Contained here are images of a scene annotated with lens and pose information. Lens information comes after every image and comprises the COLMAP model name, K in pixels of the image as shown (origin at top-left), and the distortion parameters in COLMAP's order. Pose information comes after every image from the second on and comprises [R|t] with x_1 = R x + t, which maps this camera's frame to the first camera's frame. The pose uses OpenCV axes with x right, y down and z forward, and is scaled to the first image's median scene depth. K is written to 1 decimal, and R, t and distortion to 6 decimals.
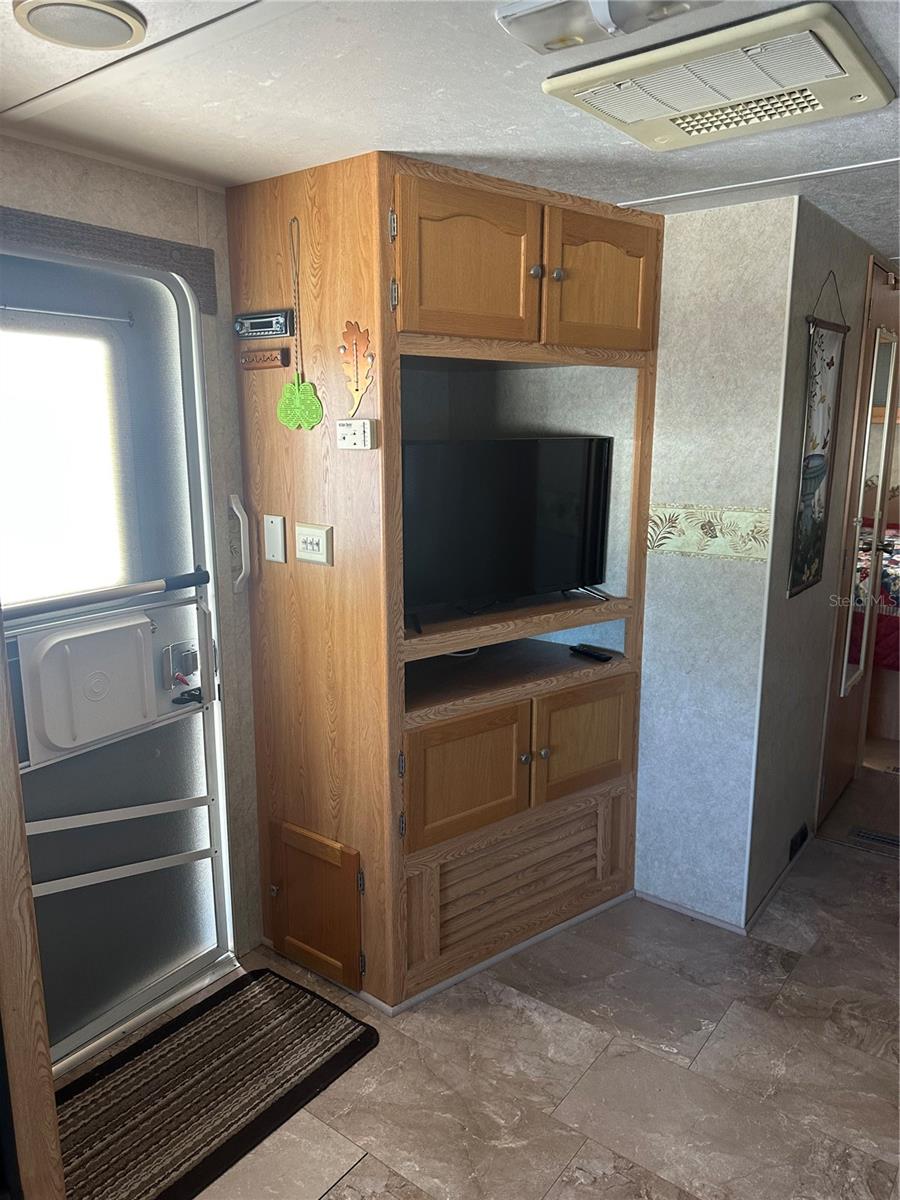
lens RADIAL K [[847.8, 0, 413.6], [0, 847.8, 616.5], [0, 0, 1]] dist [0.053828, -0.063468]
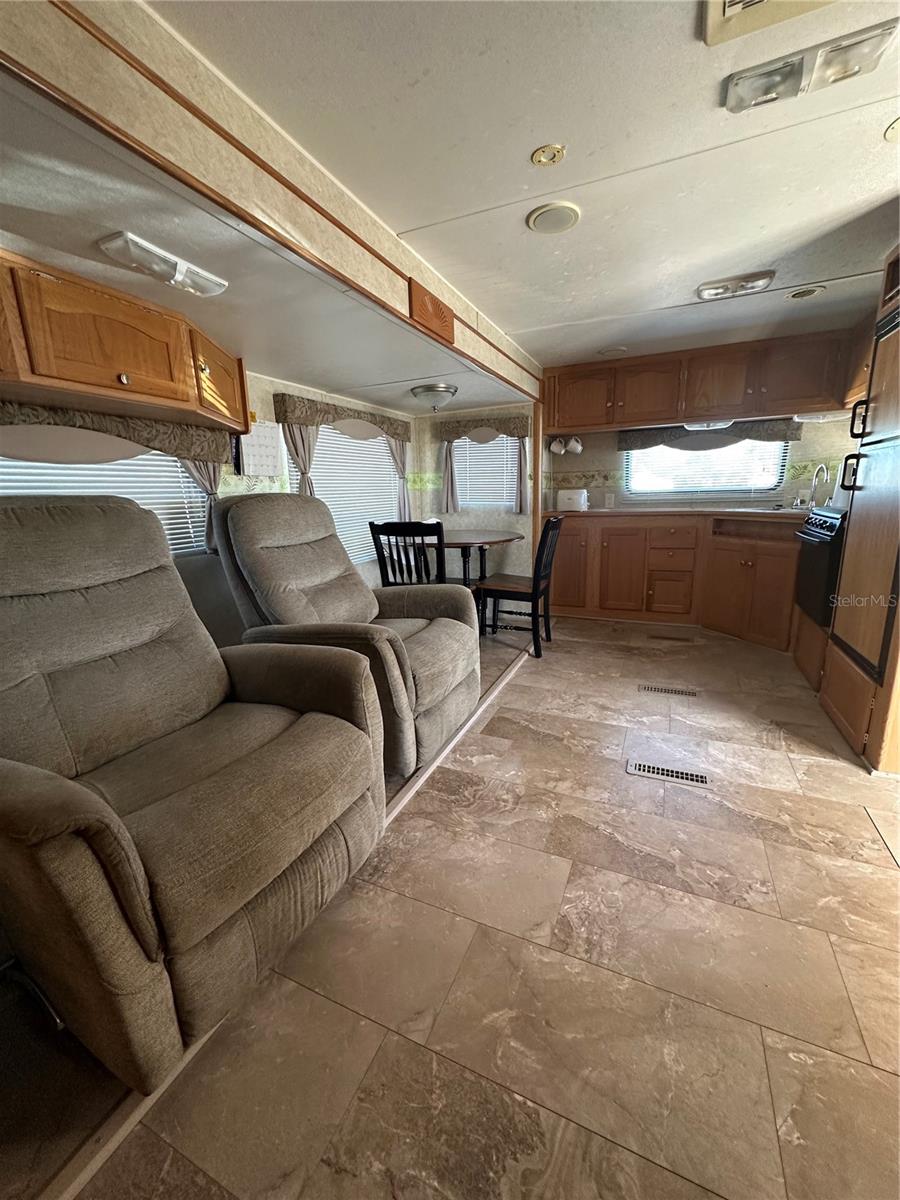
lens RADIAL K [[479.6, 0, 450.7], [0, 479.6, 600.4], [0, 0, 1]] dist [-0.000813, 0.000412]
pose [[-0.968749, 0.093105, -0.229905, 0.634729], [-0.010695, 0.910338, 0.413727, -0.068165], [0.247811, 0.403256, -0.880894, 1.065132]]
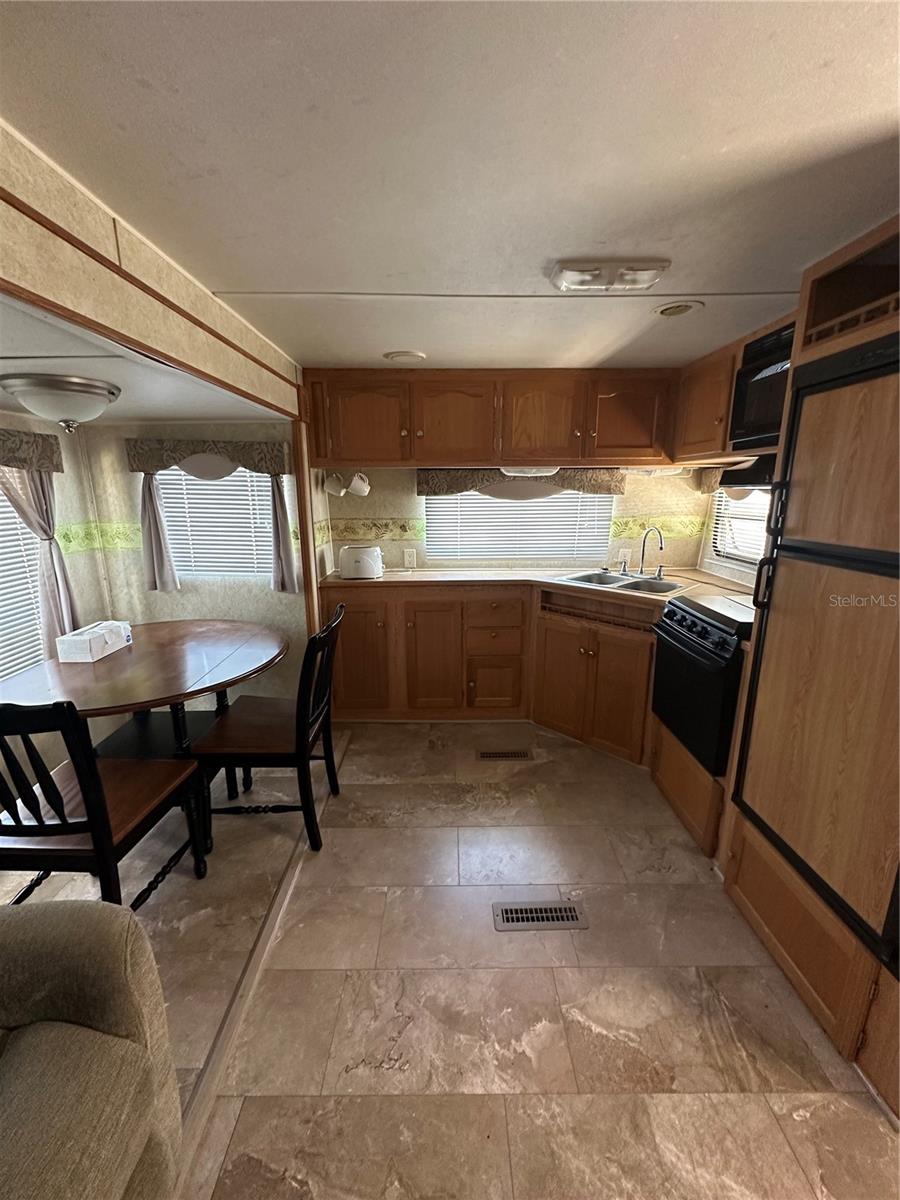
lens RADIAL K [[479.6, 0, 450.5], [0, 479.6, 600.5], [0, 0, 1]] dist [-0.000813, 0.000412]
pose [[-0.778956, 0.156855, -0.607144, 0.339094], [-0.117541, 0.914527, 0.387071, -0.095339], [0.615964, 0.372876, -0.693940, 0.492612]]
